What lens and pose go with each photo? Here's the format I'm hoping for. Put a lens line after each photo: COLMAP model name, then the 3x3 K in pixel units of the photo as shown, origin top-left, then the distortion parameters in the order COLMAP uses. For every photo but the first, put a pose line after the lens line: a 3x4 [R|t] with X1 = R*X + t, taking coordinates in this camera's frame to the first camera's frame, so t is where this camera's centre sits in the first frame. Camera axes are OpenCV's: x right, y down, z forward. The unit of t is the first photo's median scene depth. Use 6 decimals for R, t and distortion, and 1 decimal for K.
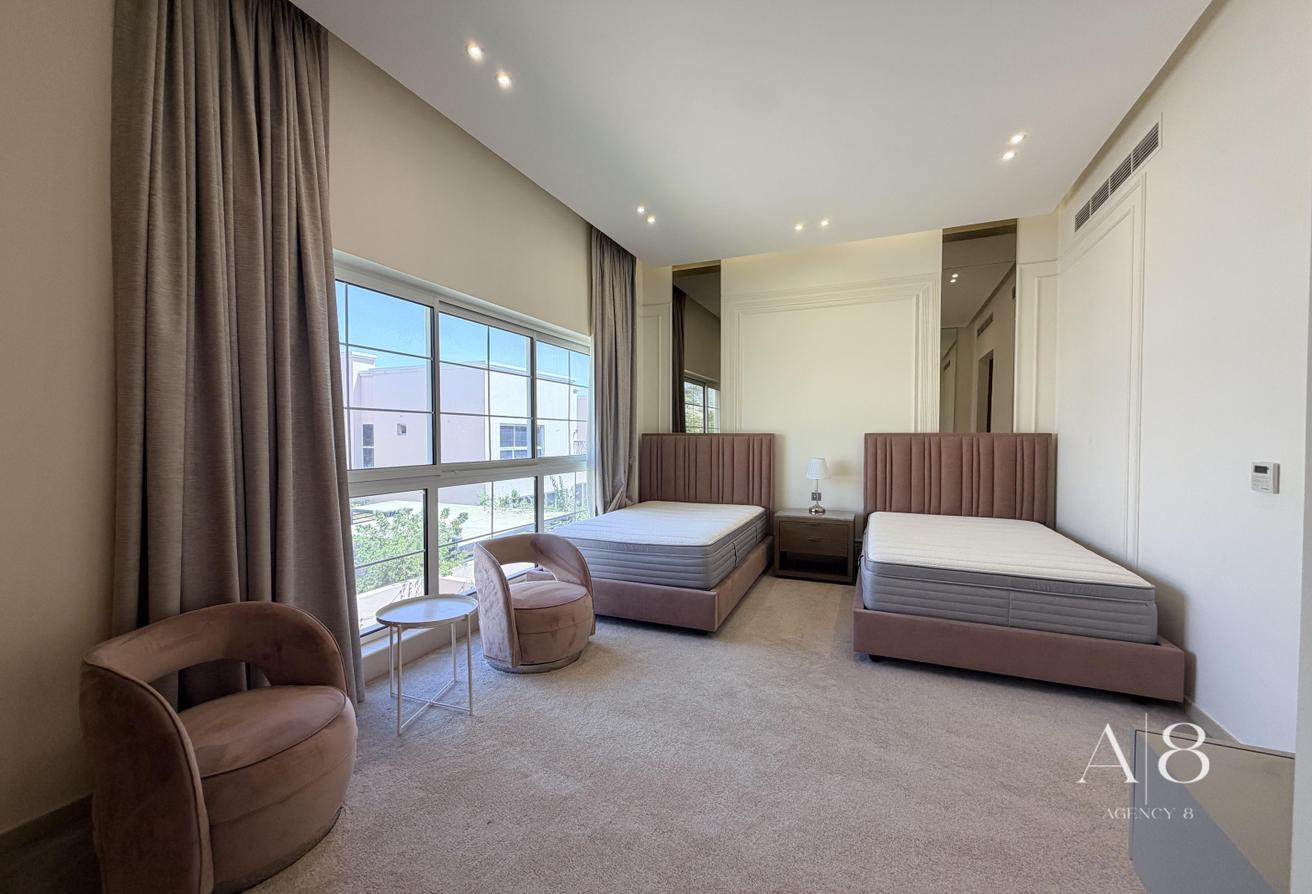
lens RADIAL K [[518.3, 0, 656.2], [0, 518.3, 450.2], [0, 0, 1]] dist [-0.000384, -0.000029]
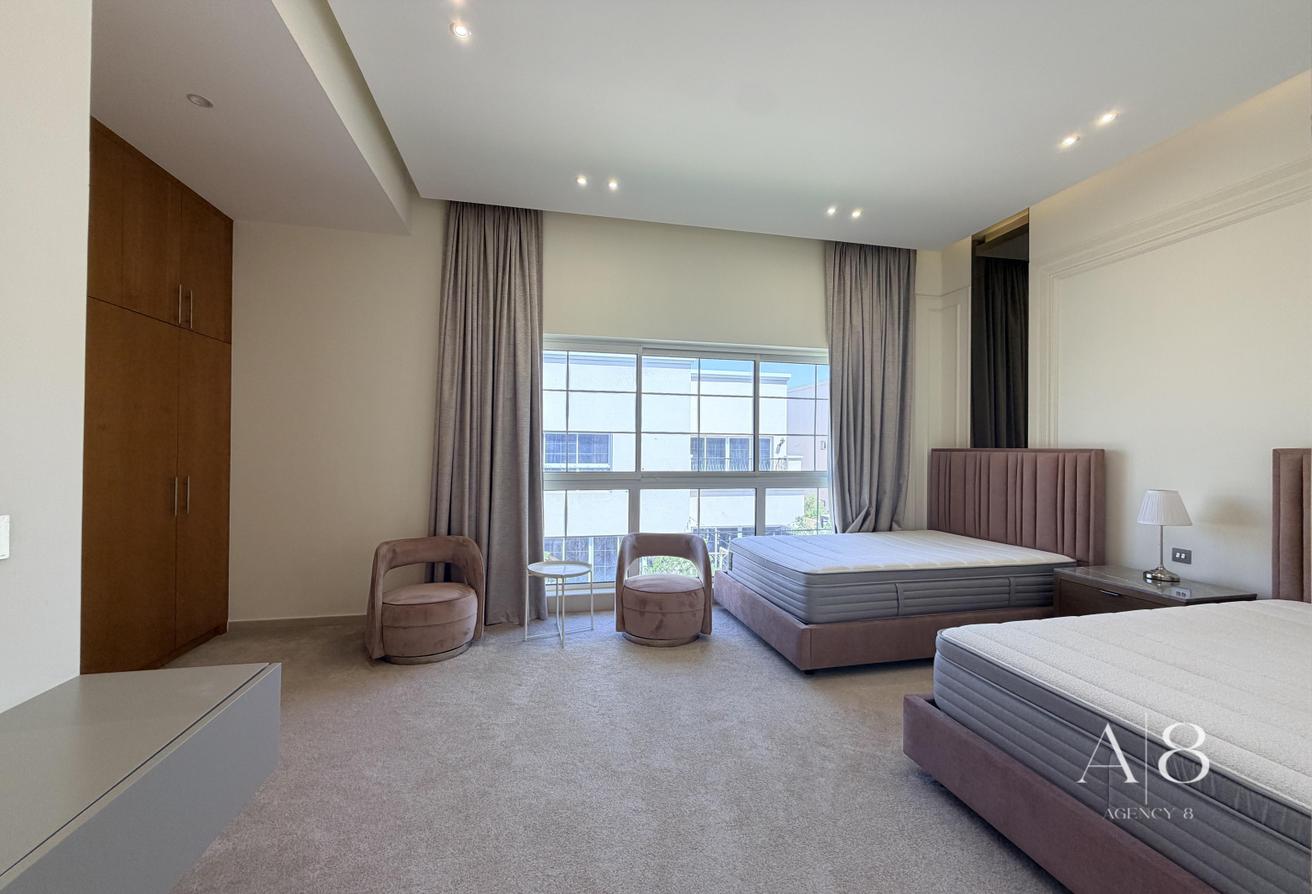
lens RADIAL K [[523.0, 0, 658.2], [0, 523.0, 445.0], [0, 0, 1]] dist [0.000783, -0.000074]
pose [[0.589050, -0.003904, -0.808087, 0.537616], [-0.028668, 0.999258, -0.025724, -0.005545], [0.807588, 0.038319, 0.588501, 0.198894]]
